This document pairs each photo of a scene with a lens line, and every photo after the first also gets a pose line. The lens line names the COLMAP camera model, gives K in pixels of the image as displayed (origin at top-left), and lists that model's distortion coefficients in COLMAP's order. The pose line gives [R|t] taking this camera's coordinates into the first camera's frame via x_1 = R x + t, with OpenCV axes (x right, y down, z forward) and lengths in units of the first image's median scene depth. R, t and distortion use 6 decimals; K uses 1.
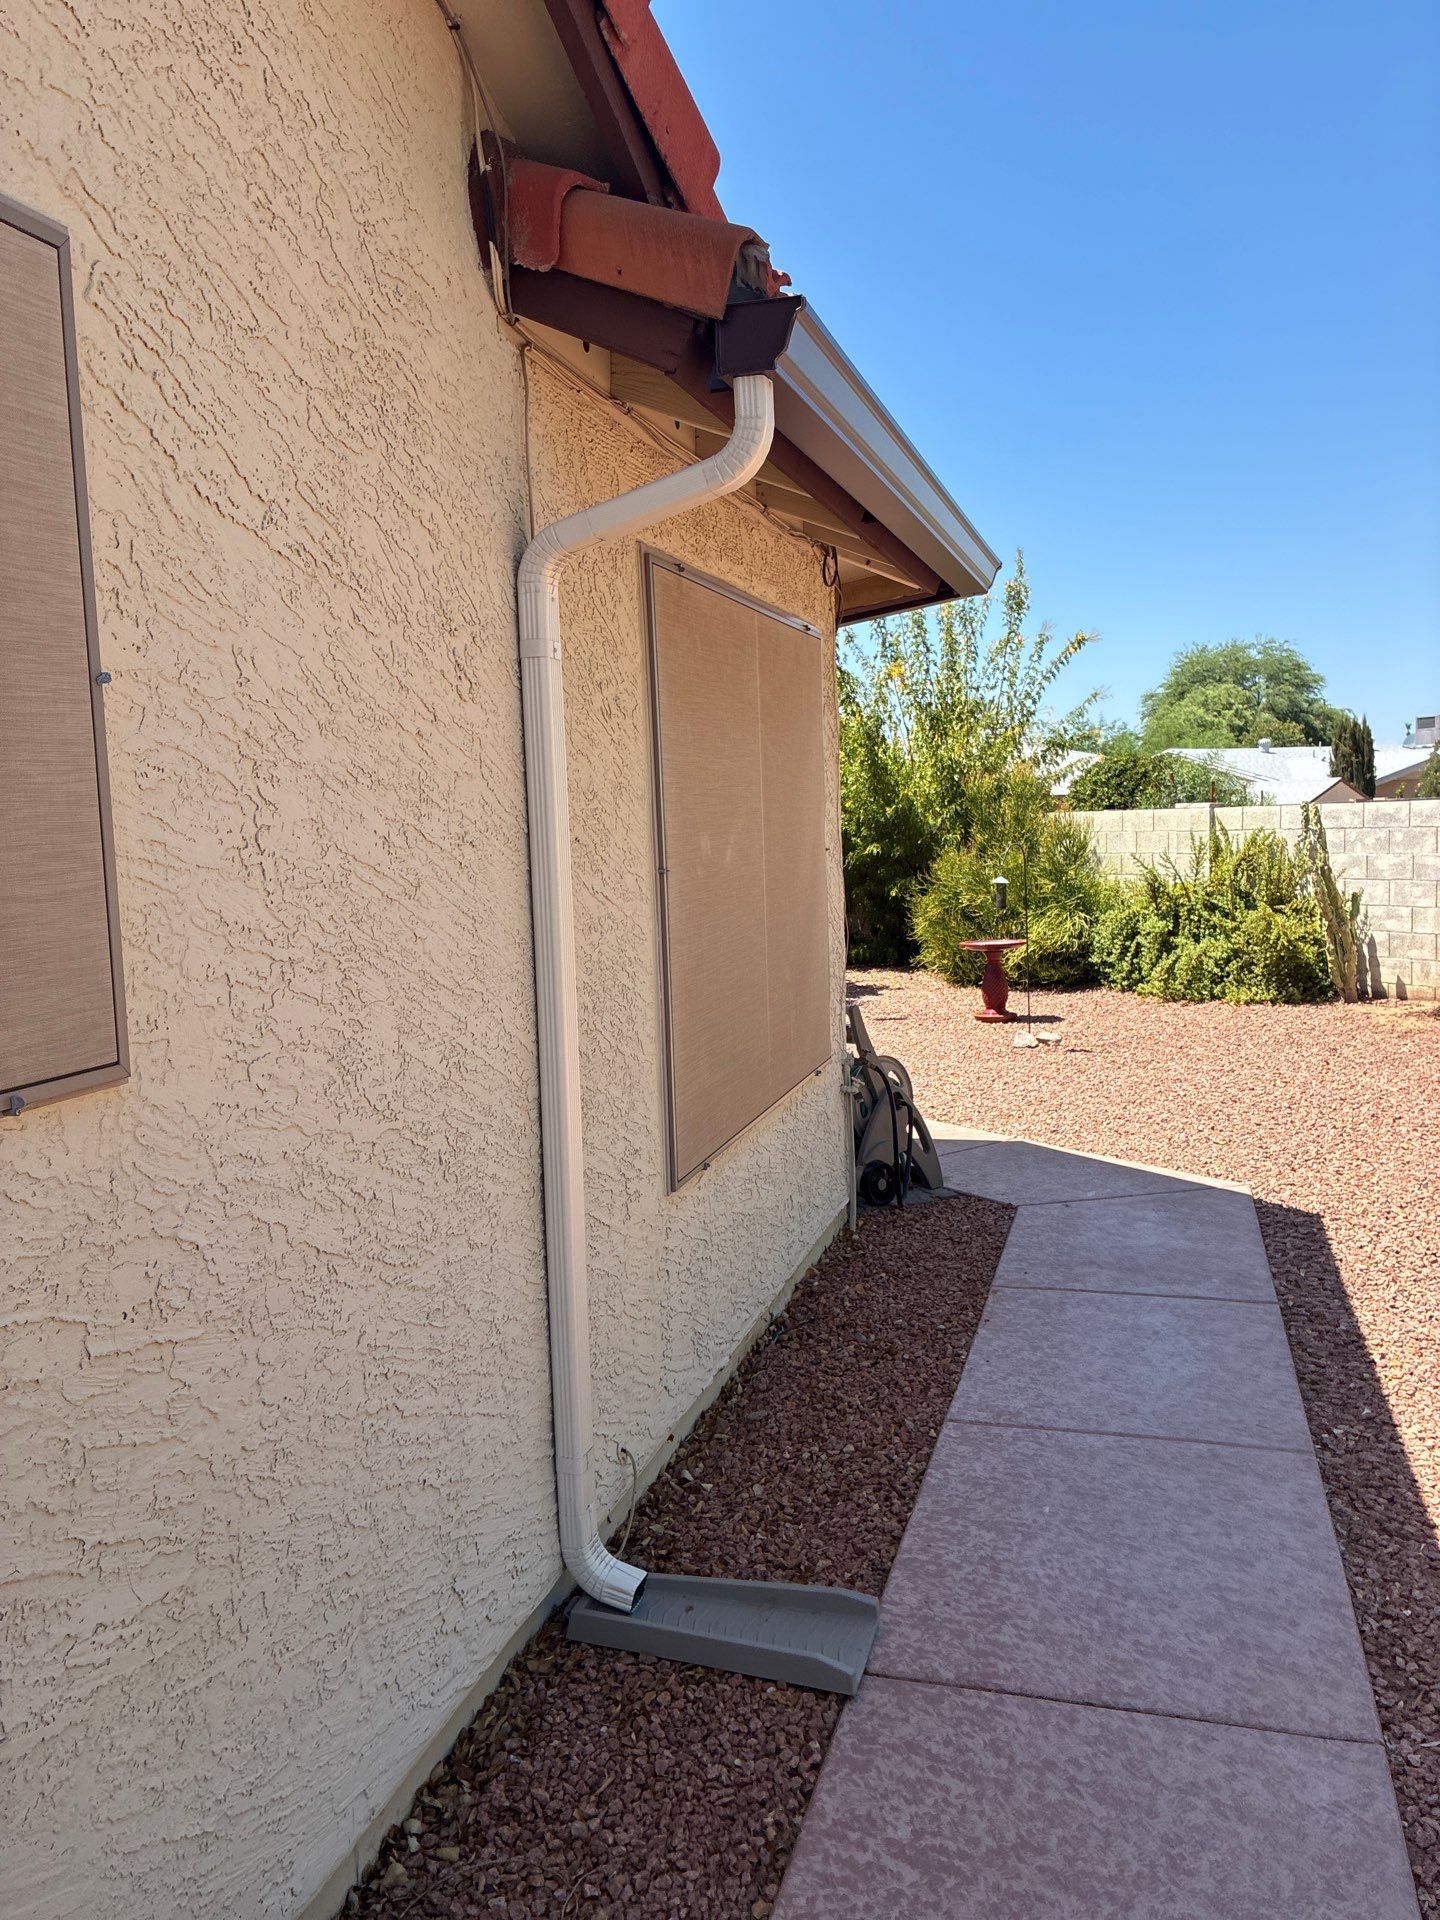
lens RADIAL K [[1483.4, 0, 725.4], [0, 1483.4, 962.1], [0, 0, 1]] dist [0.025080, -0.003691]
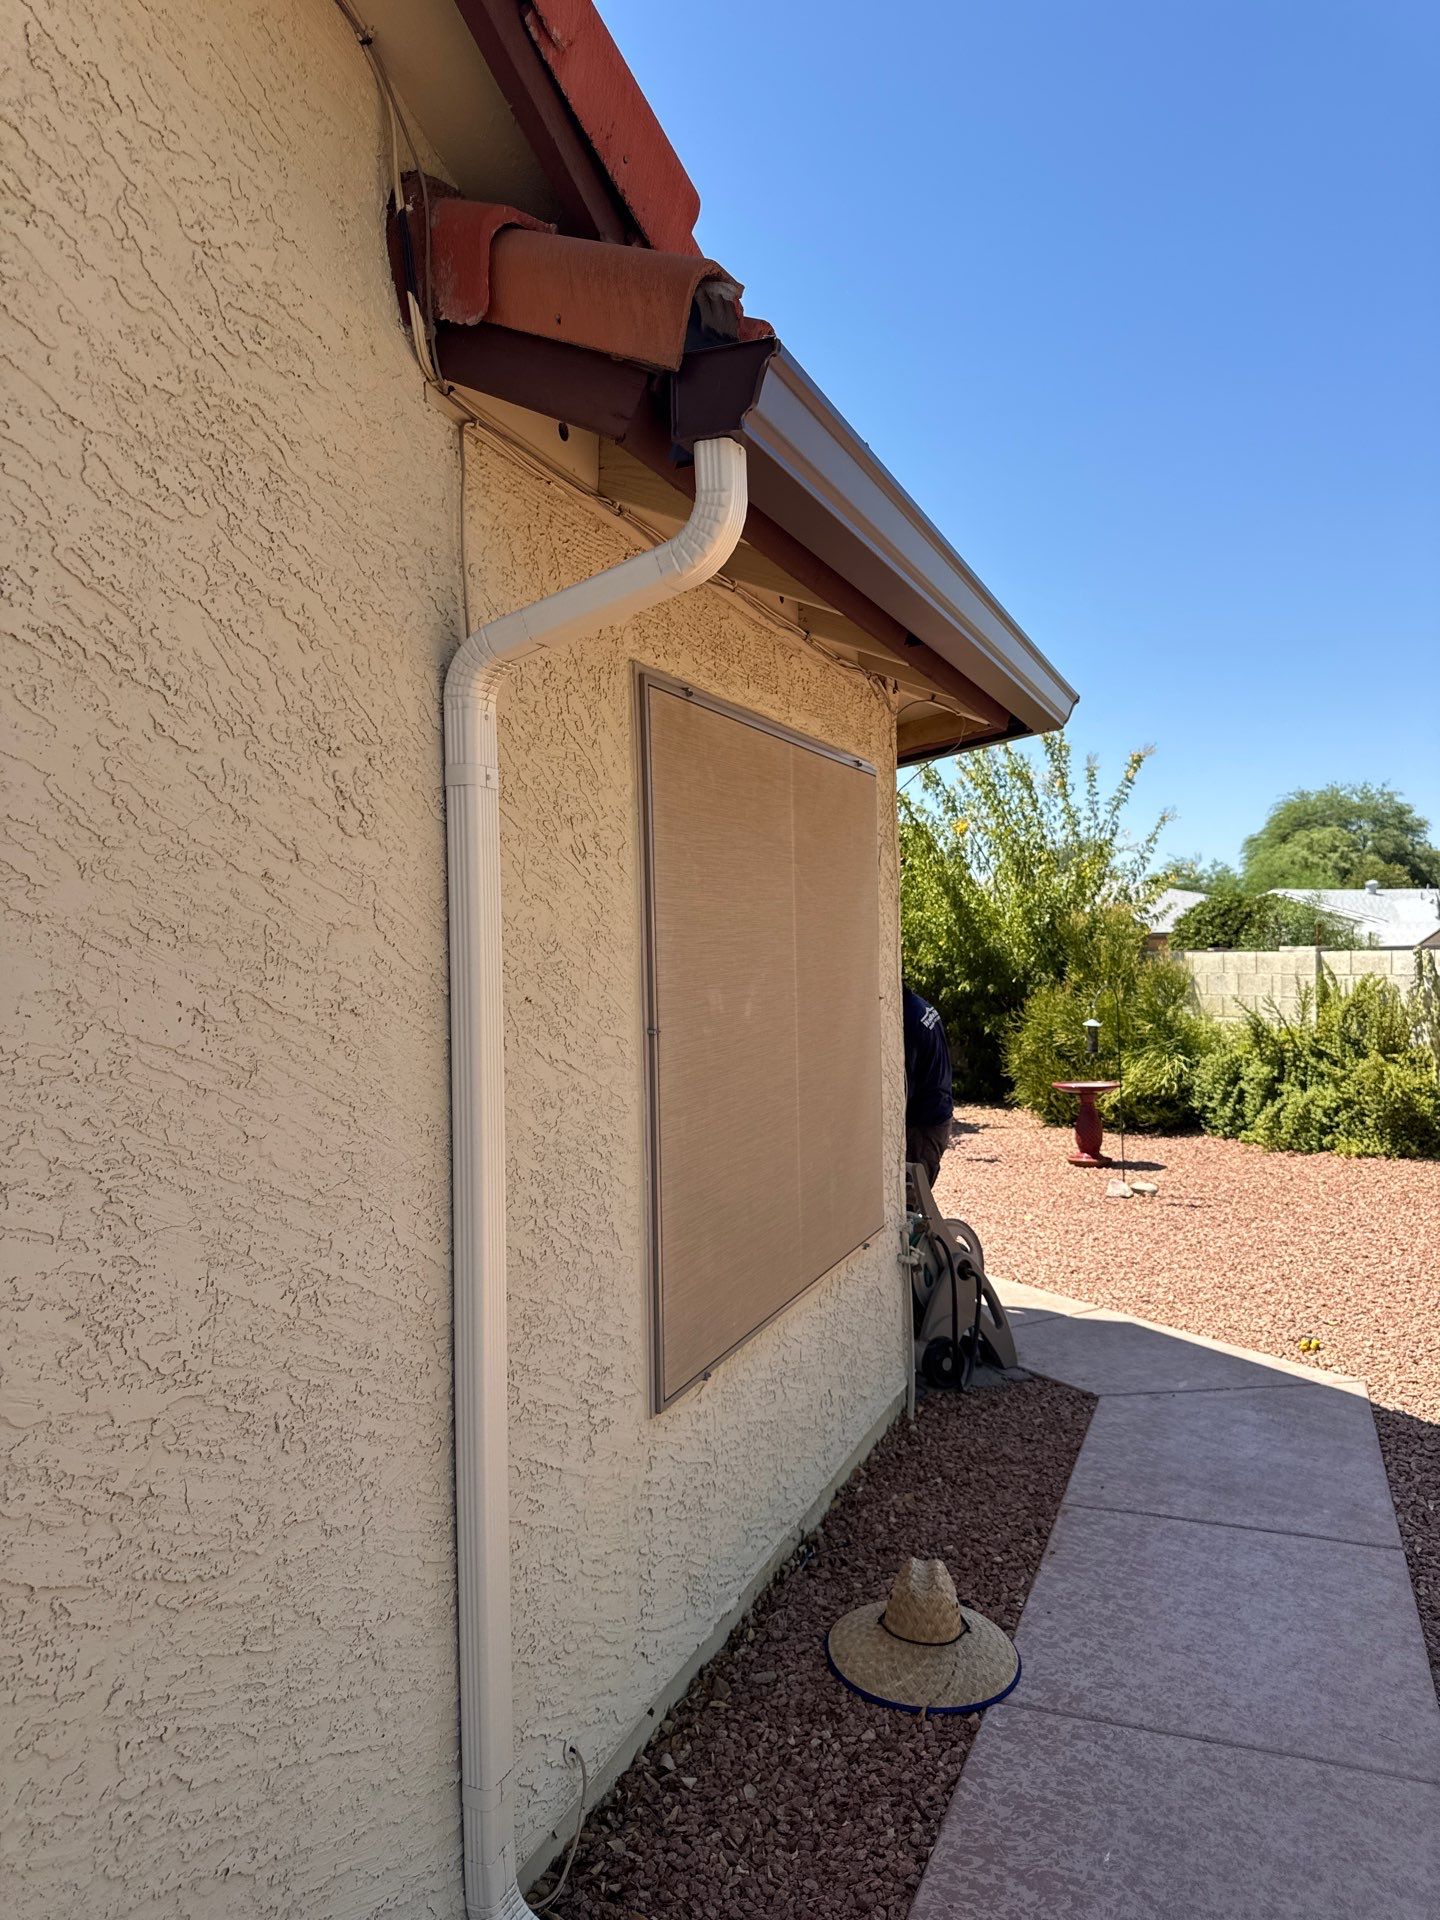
lens RADIAL K [[1379.0, 0, 717.9], [0, 1379.0, 961.2], [0, 0, 1]] dist [0.011414, -0.008723]
pose [[0.995245, 0.018816, -0.095564, 0.068551], [-0.026827, 0.996168, -0.083243, -0.036735], [0.093632, 0.085410, 0.991937, 0.204259]]
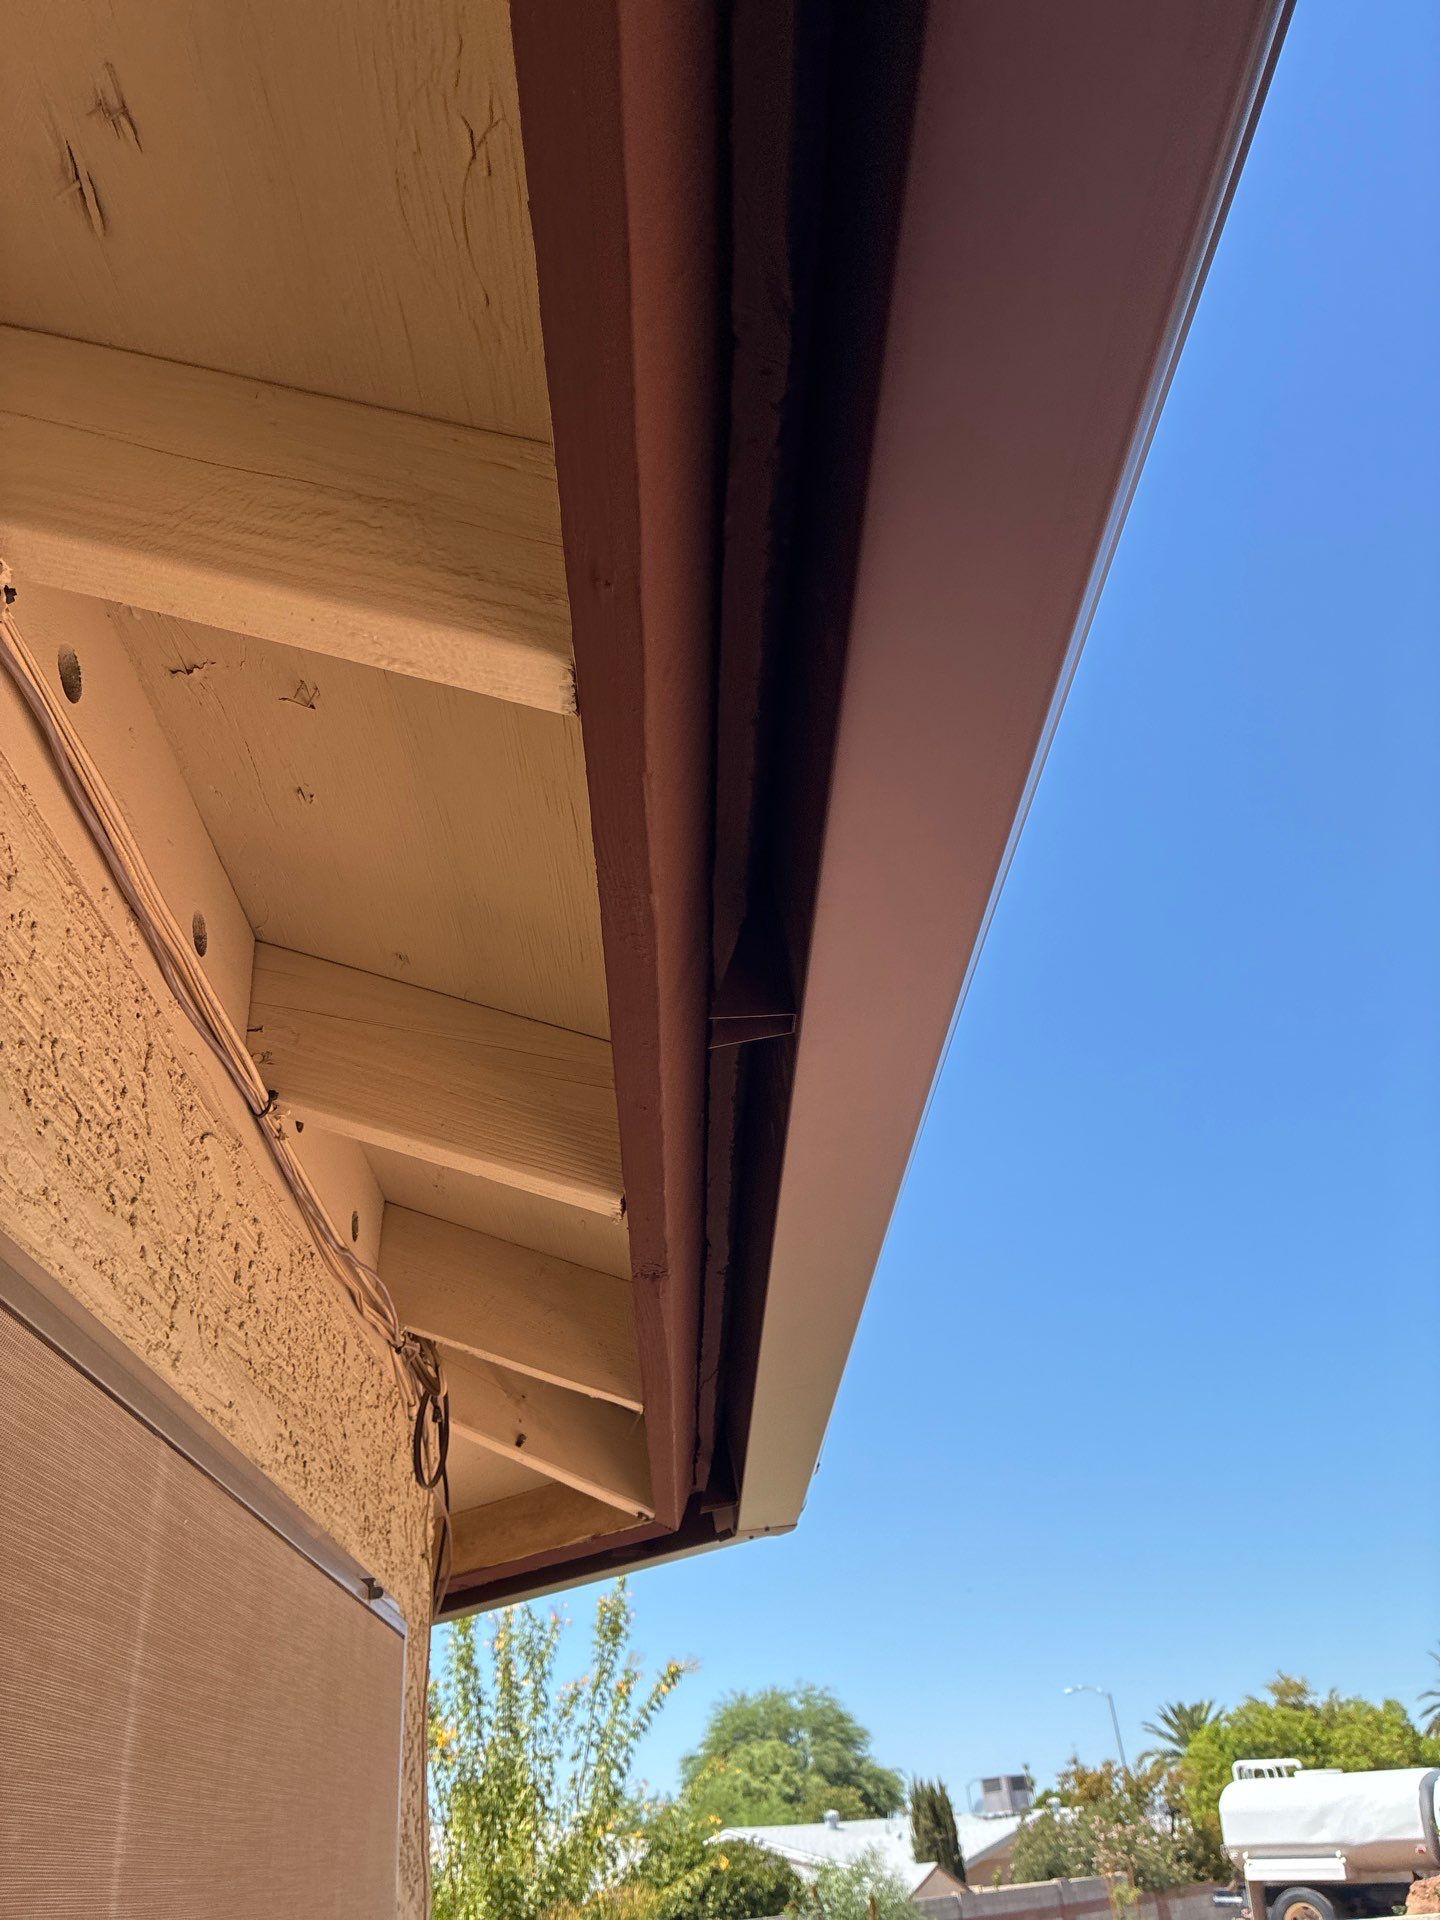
lens RADIAL K [[1483.4, 0, 725.4], [0, 1483.4, 962.1], [0, 0, 1]] dist [0.025080, -0.003691]
pose [[0.953374, 0.122737, 0.275707, 0.032076], [0.074434, 0.789712, -0.608946, -0.195810], [-0.292469, 0.601075, 0.743754, 0.971241]]
